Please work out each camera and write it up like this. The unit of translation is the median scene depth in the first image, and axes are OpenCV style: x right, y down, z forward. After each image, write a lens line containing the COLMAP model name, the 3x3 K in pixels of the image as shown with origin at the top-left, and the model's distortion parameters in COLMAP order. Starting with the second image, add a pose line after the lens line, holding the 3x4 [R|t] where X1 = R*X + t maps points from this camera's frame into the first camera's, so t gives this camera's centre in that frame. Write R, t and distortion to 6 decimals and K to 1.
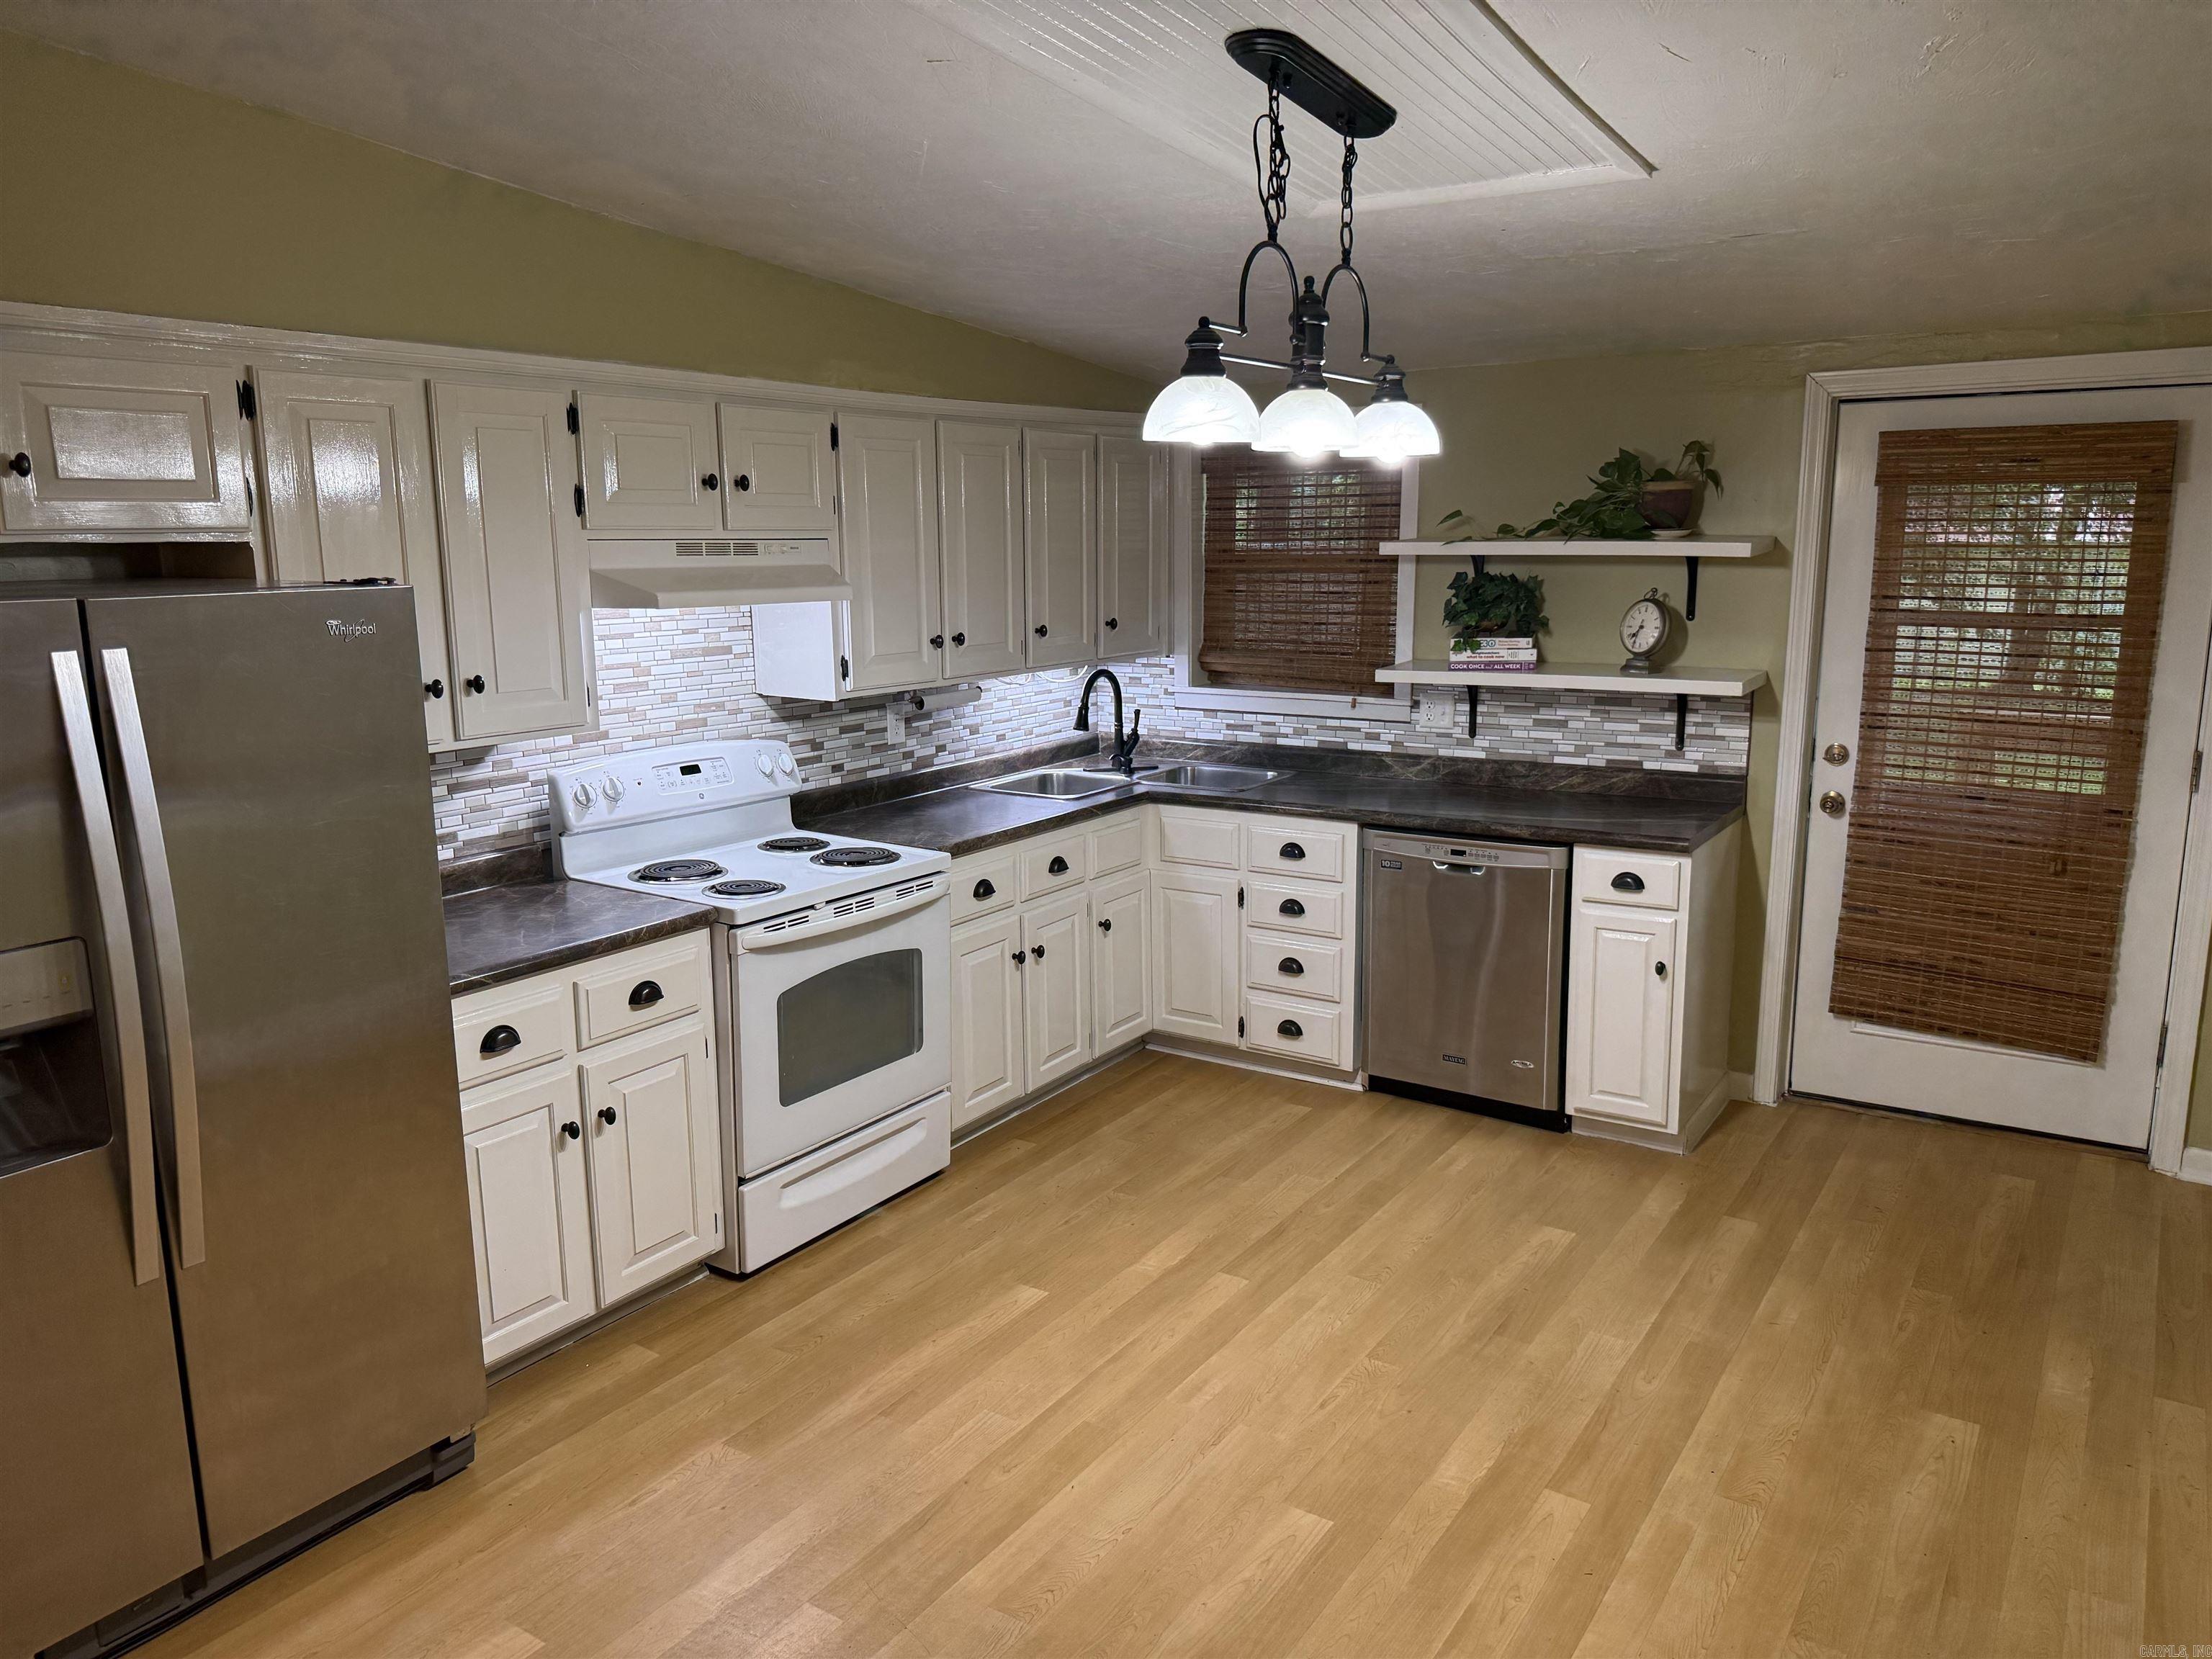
lens RADIAL K [[1570.3, 0, 1094.8], [0, 1570.3, 829.8], [0, 0, 1]] dist [0.121217, -0.195666]
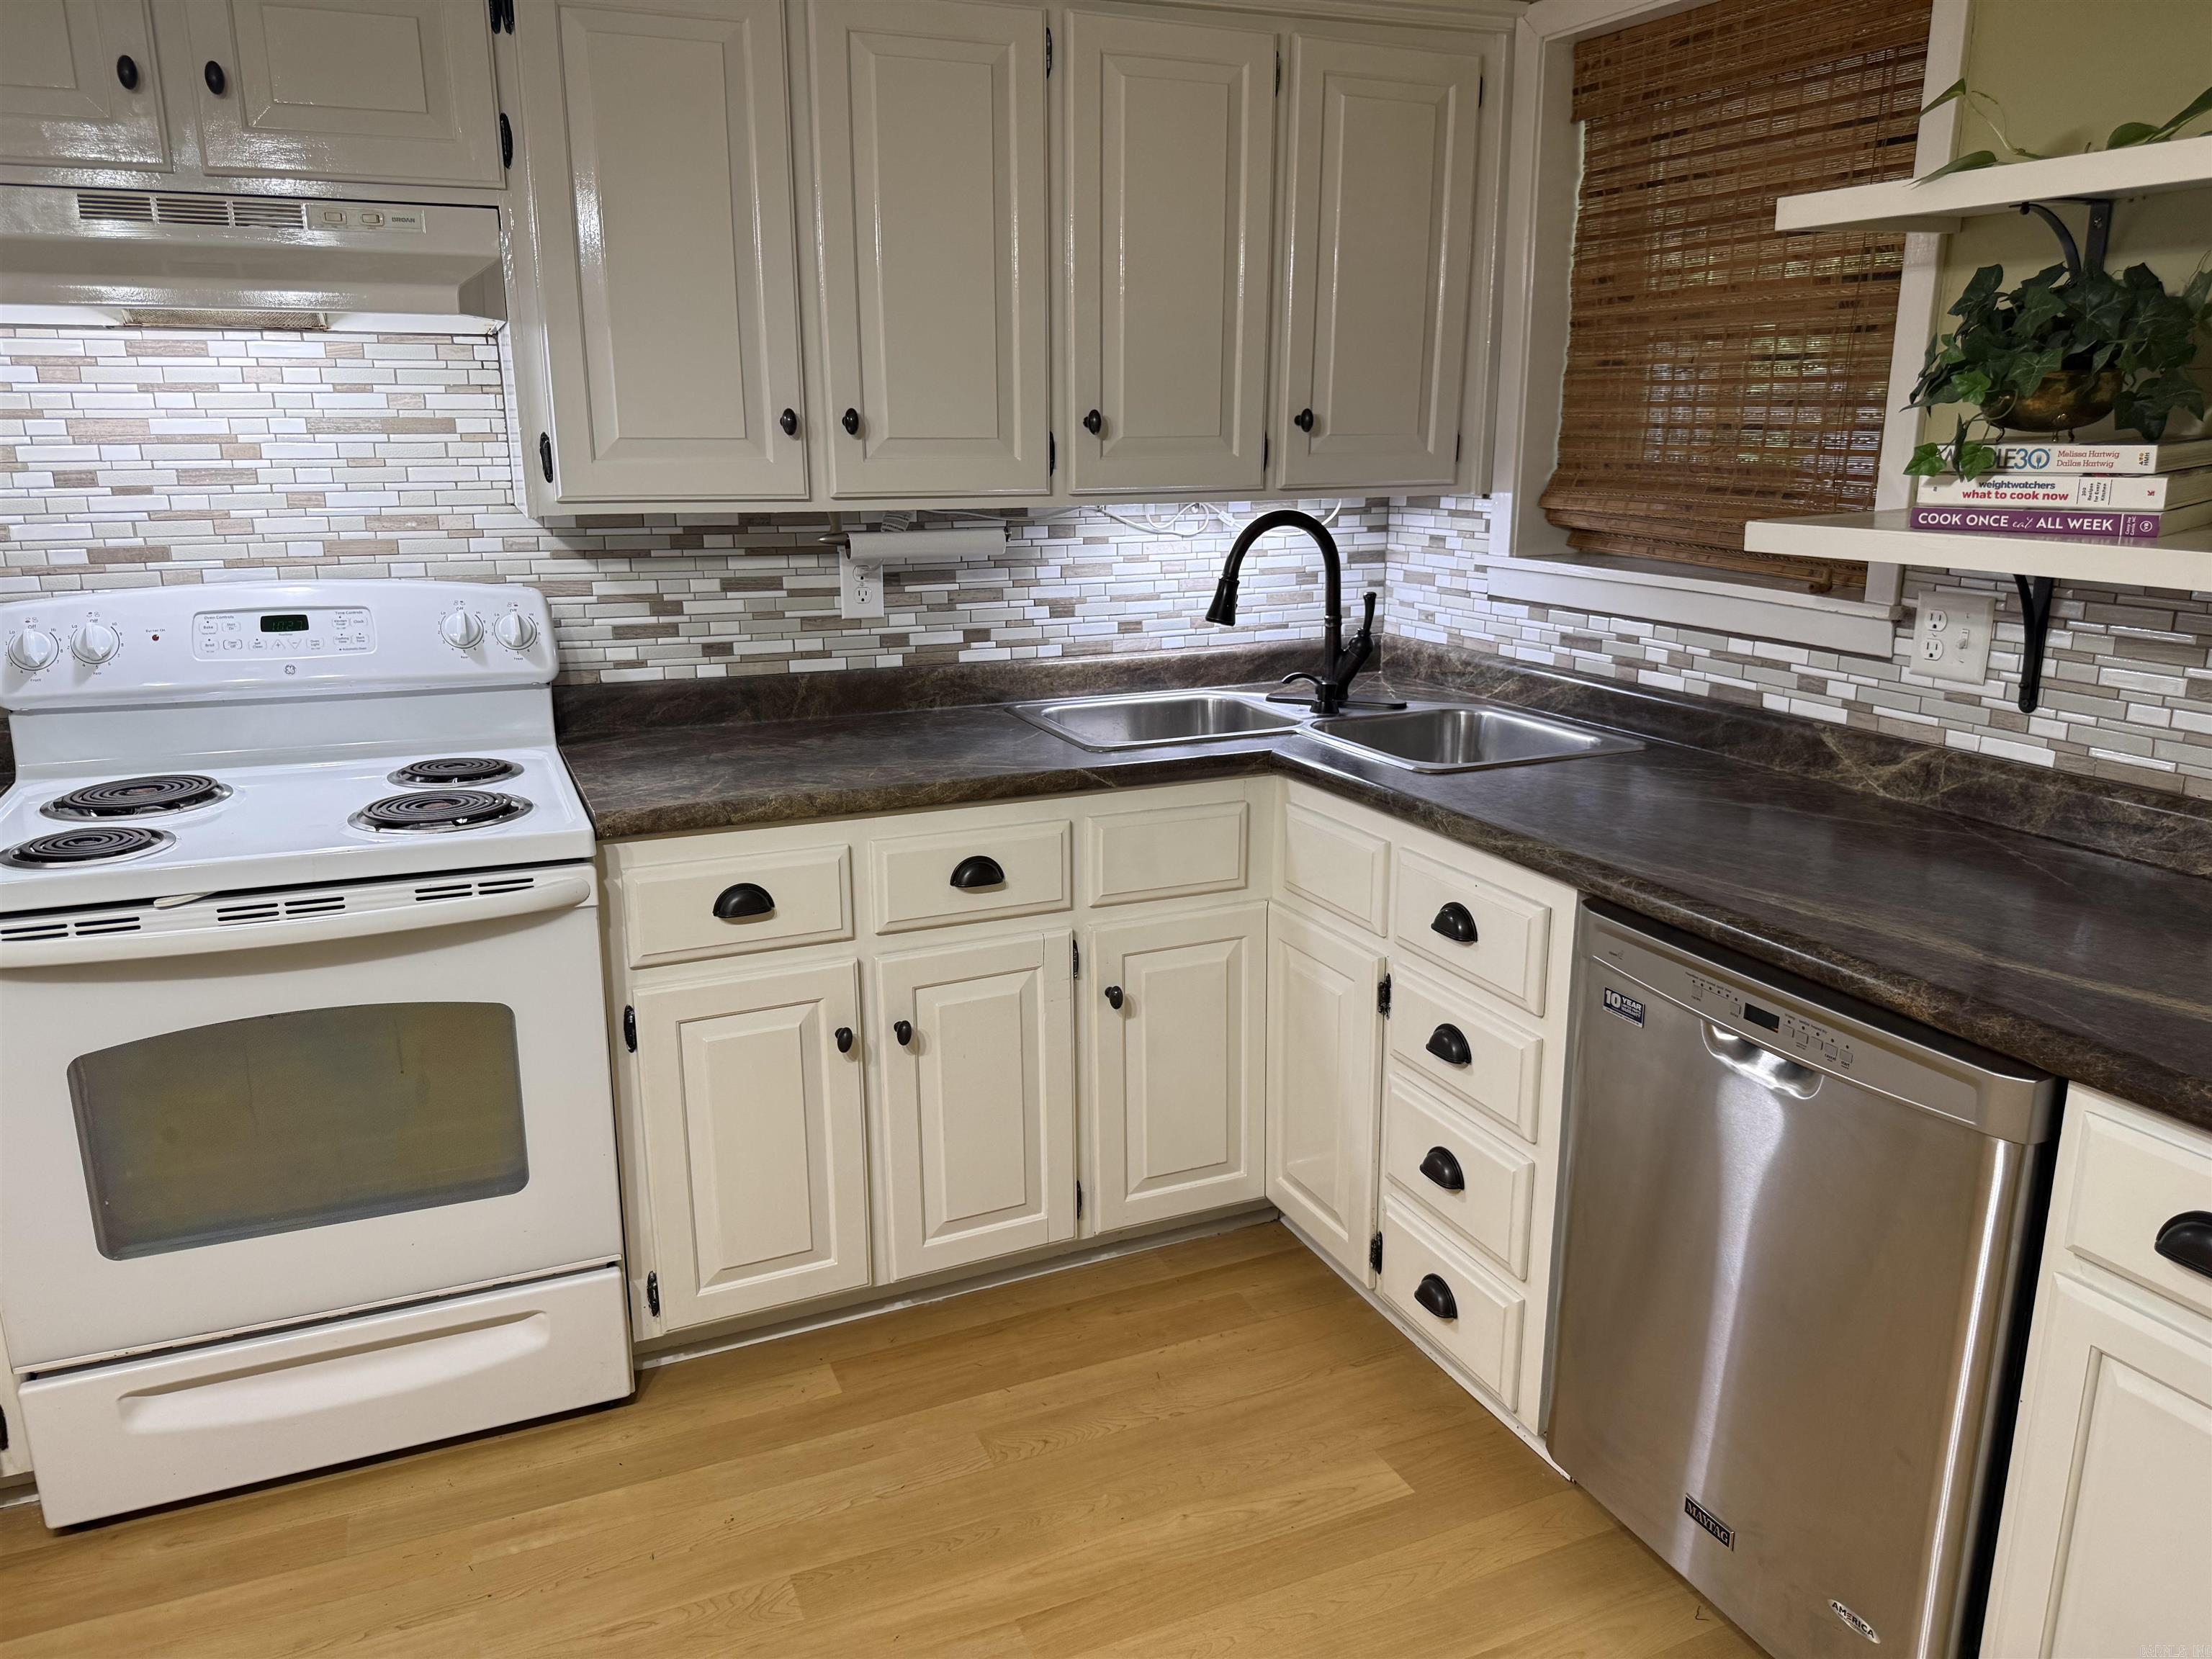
lens RADIAL K [[1570.3, 0, 1094.8], [0, 1570.3, 829.8], [0, 0, 1]] dist [0.121217, -0.195666]
pose [[0.840314, 0.144122, -0.522591, 0.261993], [-0.107986, 0.989194, 0.099164, -0.044506], [0.531236, -0.026897, 0.846797, 0.549888]]
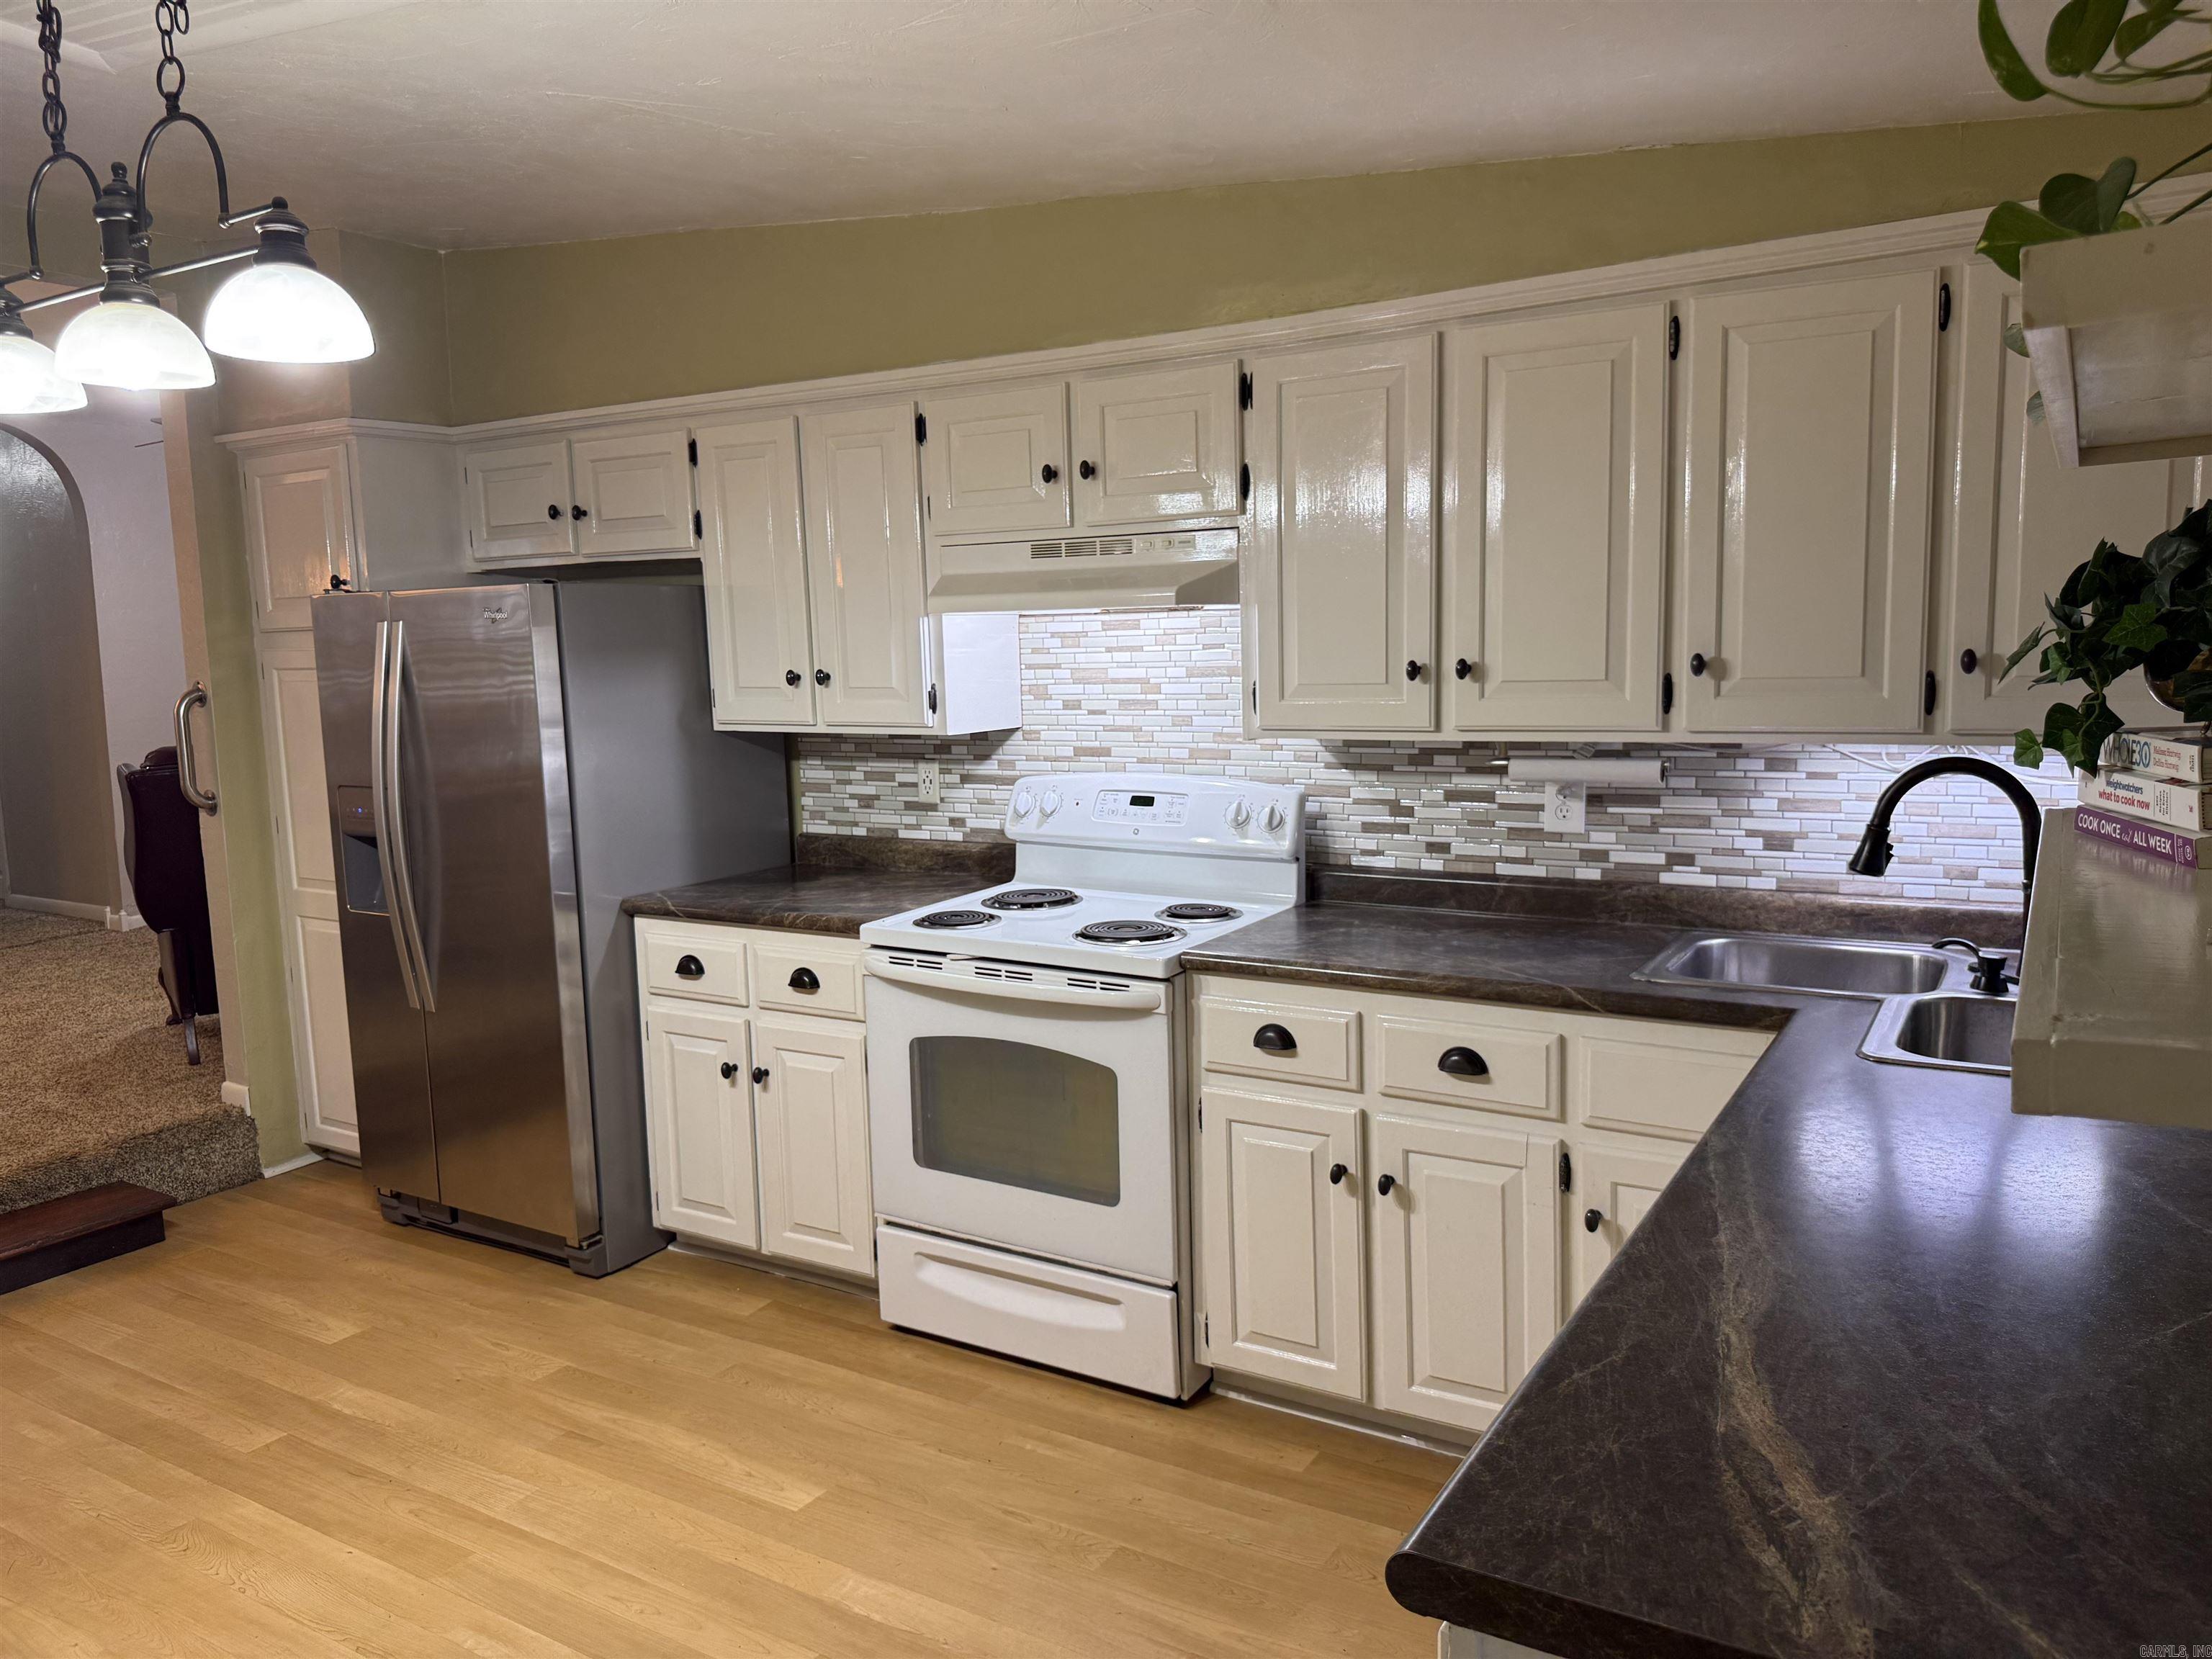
lens RADIAL K [[1537.1, 0, 1080.6], [0, 1537.1, 815.4], [0, 0, 1]] dist [0.118577, -0.174323]
pose [[0.034220, 0.123080, -0.991807, 0.495956], [-0.161263, 0.980064, 0.116059, -0.103584], [0.986318, 0.155971, 0.053386, 0.770244]]
